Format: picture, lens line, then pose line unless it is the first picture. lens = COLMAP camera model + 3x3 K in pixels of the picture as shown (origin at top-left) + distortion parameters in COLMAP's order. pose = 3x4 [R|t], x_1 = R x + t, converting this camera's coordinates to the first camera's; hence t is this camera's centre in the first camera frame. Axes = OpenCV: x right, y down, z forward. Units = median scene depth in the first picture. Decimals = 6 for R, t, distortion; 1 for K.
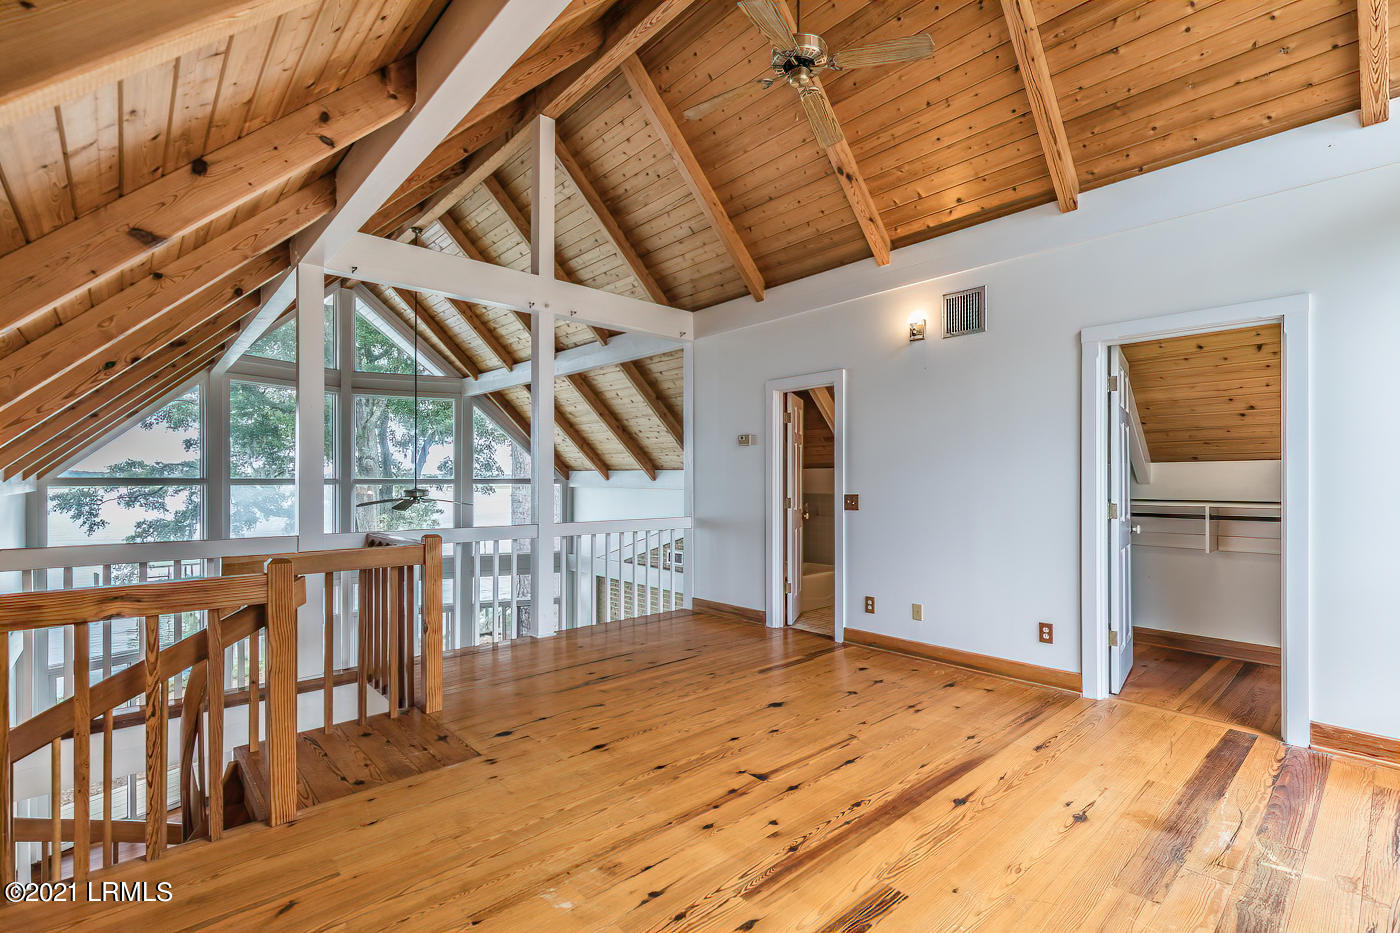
lens RADIAL K [[635.5, 0, 713.0], [0, 635.5, 476.8], [0, 0, 1]] dist [0.003276, 0.000229]
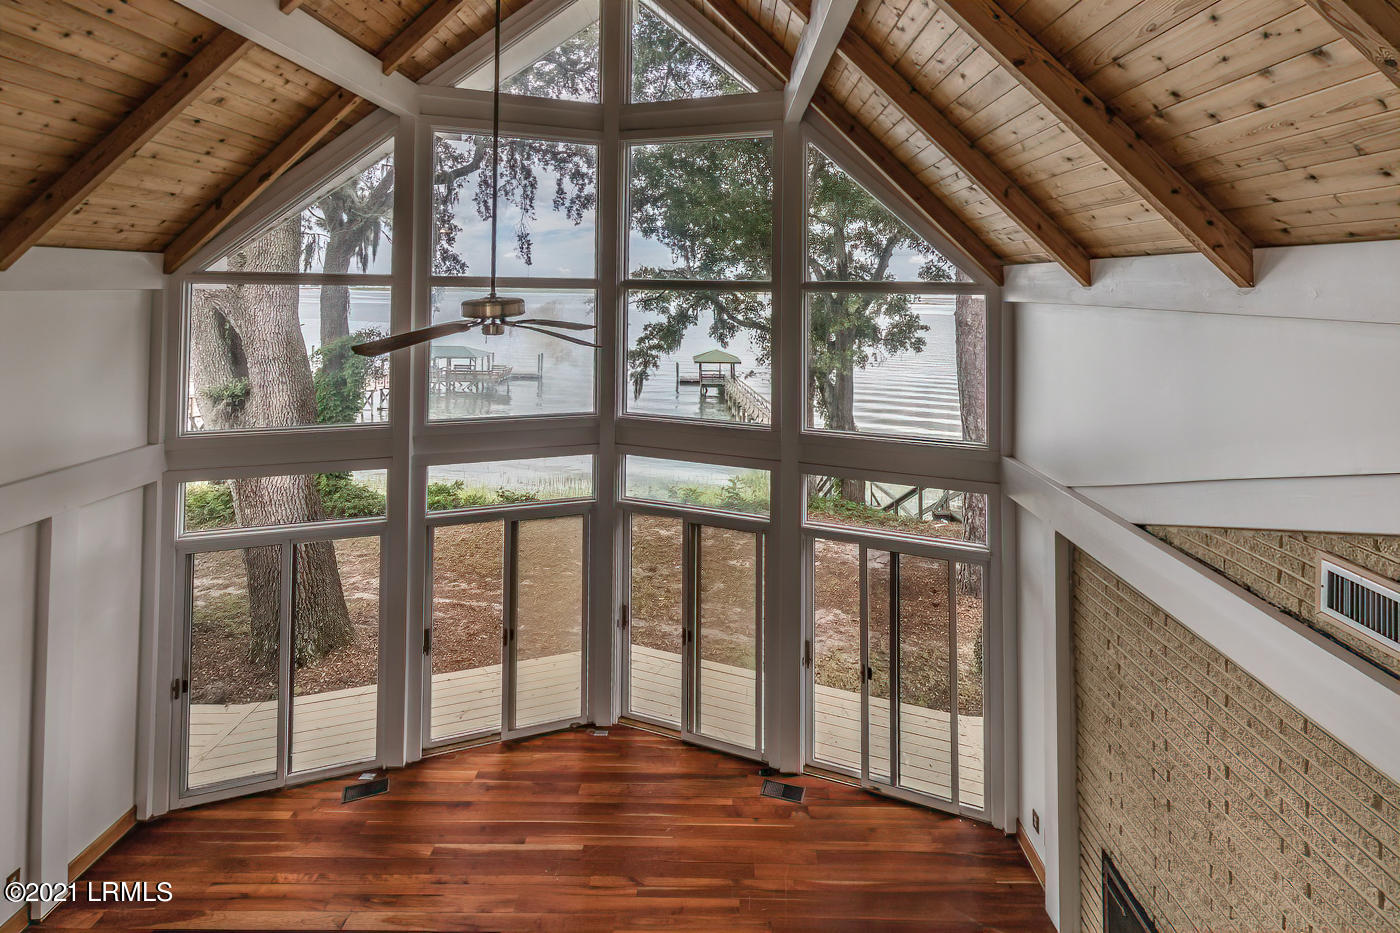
lens RADIAL K [[693.8, 0, 708.2], [0, 693.8, 265.9], [0, 0, 1]] dist [0.012242, 0.000242]
pose [[0.723386, -0.013080, -0.690320, -0.047827], [-0.008328, 0.999583, -0.027667, 0.006858], [0.690393, 0.025763, 0.722975, 0.560041]]
